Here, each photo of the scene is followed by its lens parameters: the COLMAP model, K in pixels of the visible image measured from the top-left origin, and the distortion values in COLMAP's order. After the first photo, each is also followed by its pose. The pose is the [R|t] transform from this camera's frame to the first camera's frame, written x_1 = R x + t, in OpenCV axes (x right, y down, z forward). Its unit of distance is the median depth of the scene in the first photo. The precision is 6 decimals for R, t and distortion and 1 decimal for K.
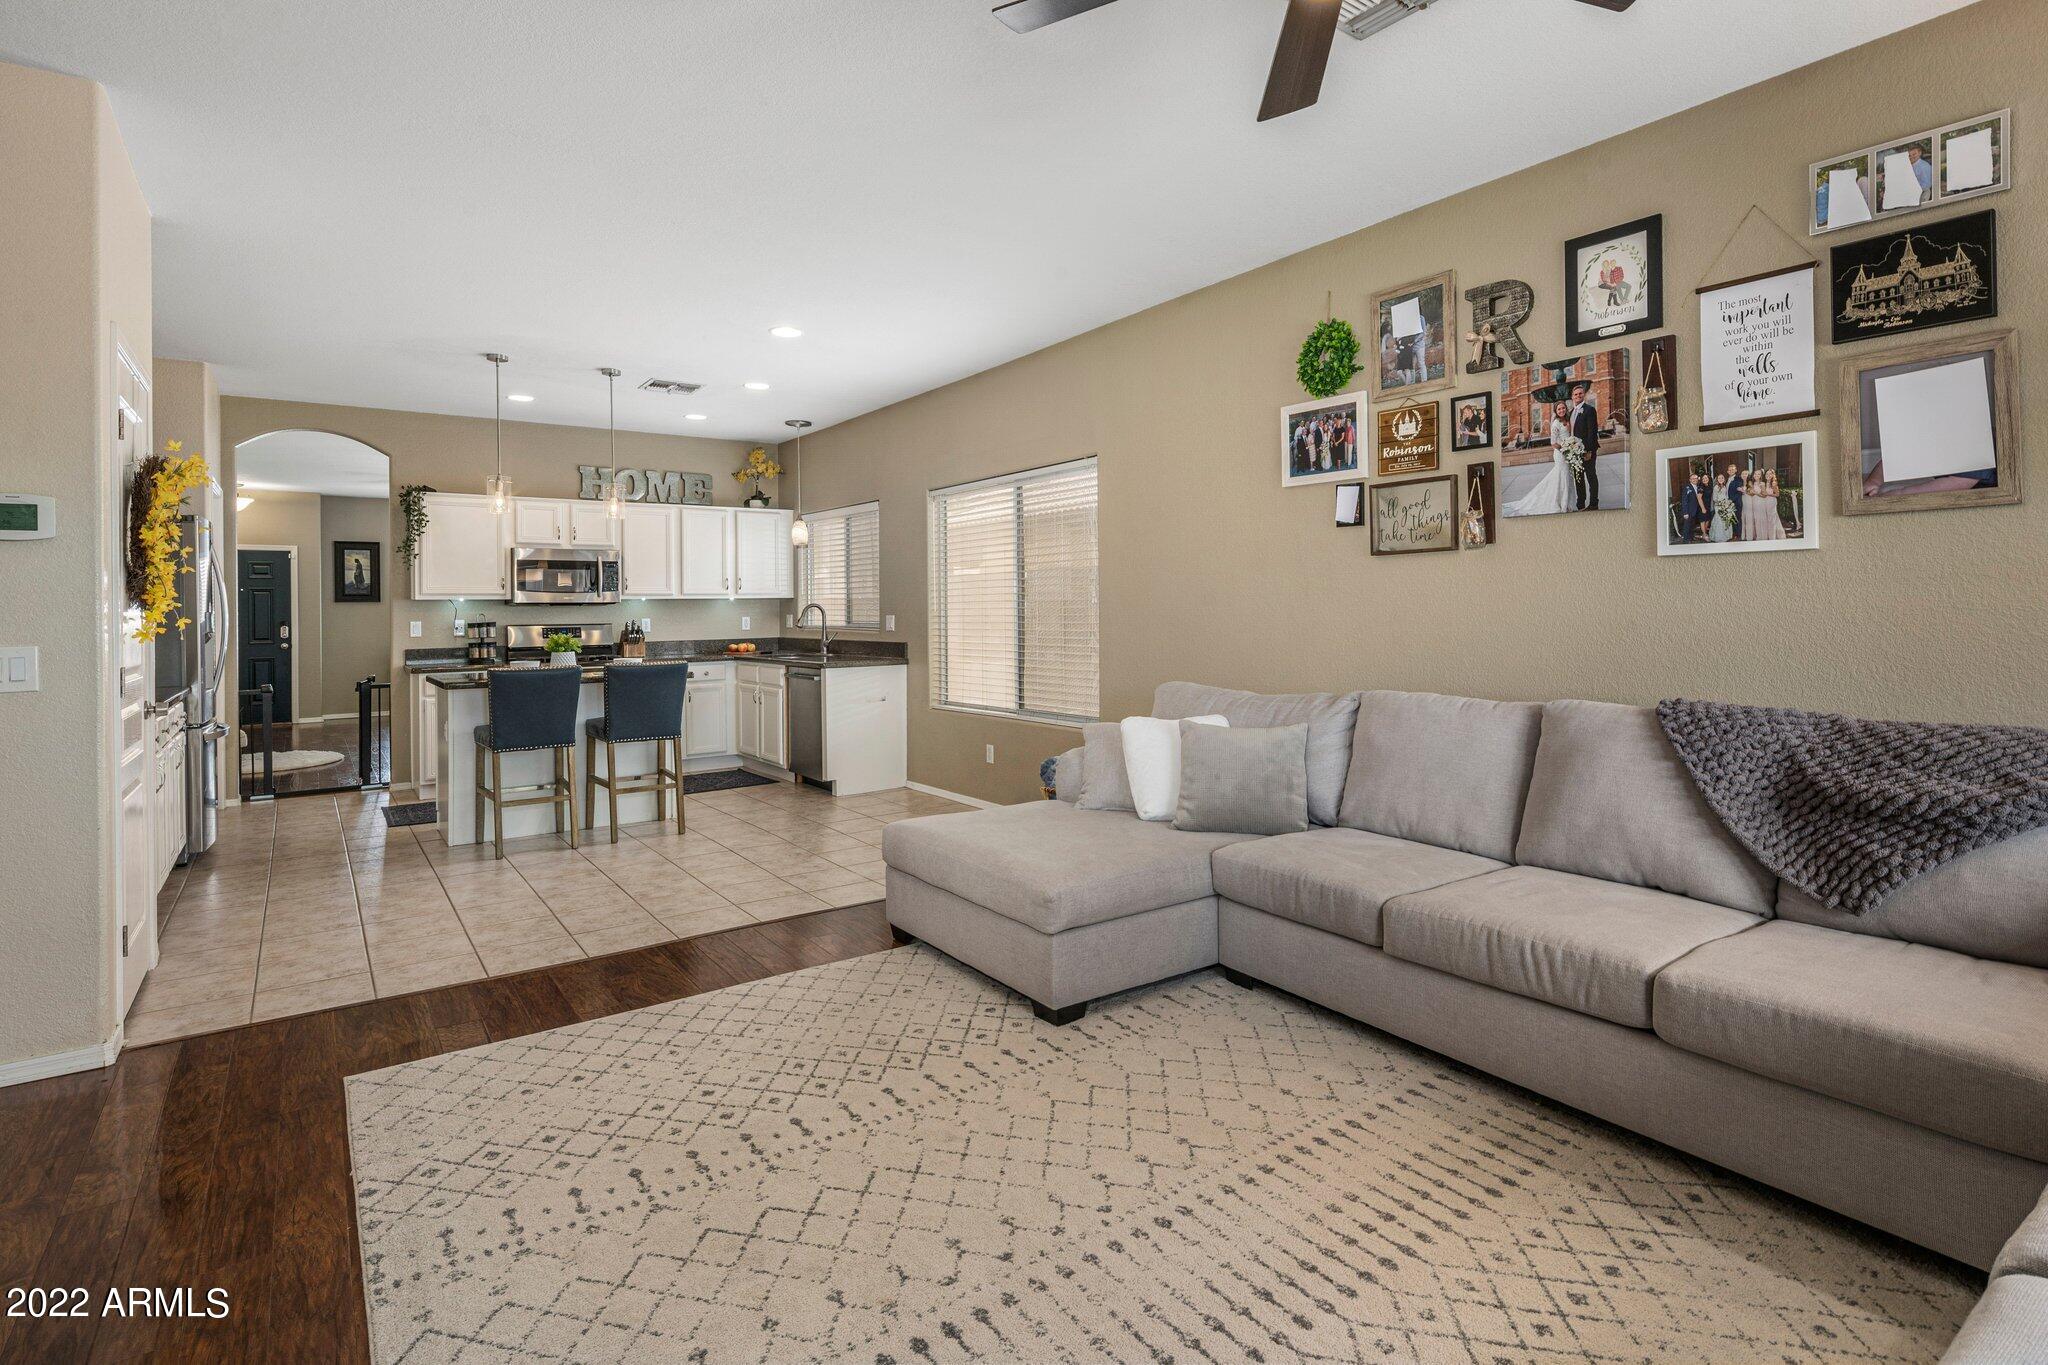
lens RADIAL K [[1009.9, 0, 1035.7], [0, 1009.9, 603.3], [0, 0, 1]] dist [0.006558, -0.002309]
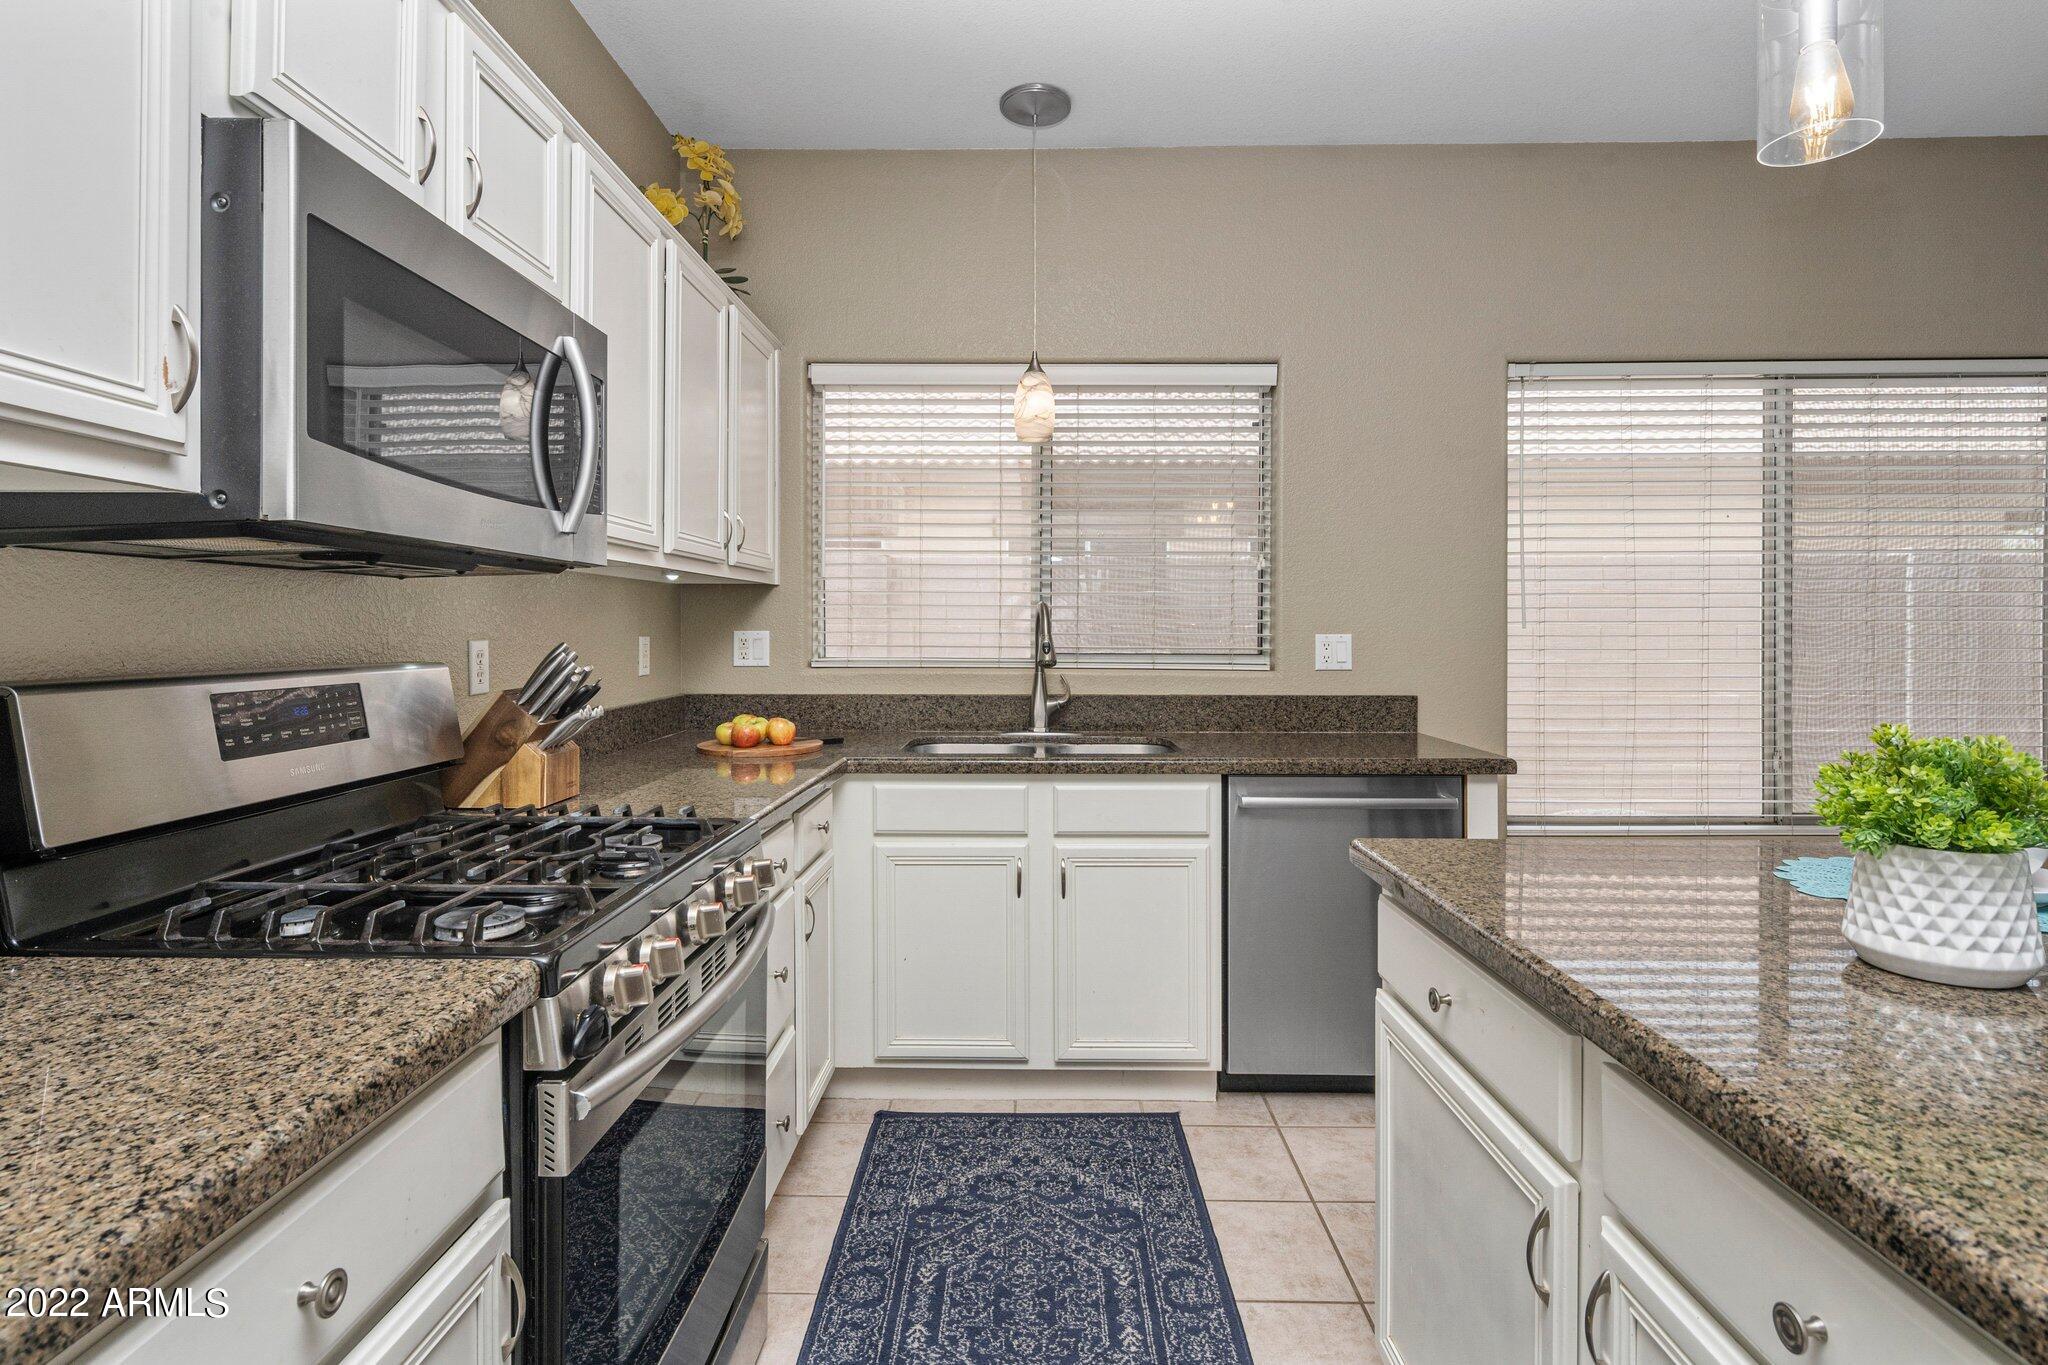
lens RADIAL K [[1009.9, 0, 1019.1], [0, 1009.9, 637.5], [0, 0, 1]] dist [0.006558, -0.002309]
pose [[0.604395, 0.005056, 0.796669, -0.544477], [-0.010218, 0.999947, 0.001406, 0.013491], [-0.796619, -0.008990, 0.604415, 0.805057]]
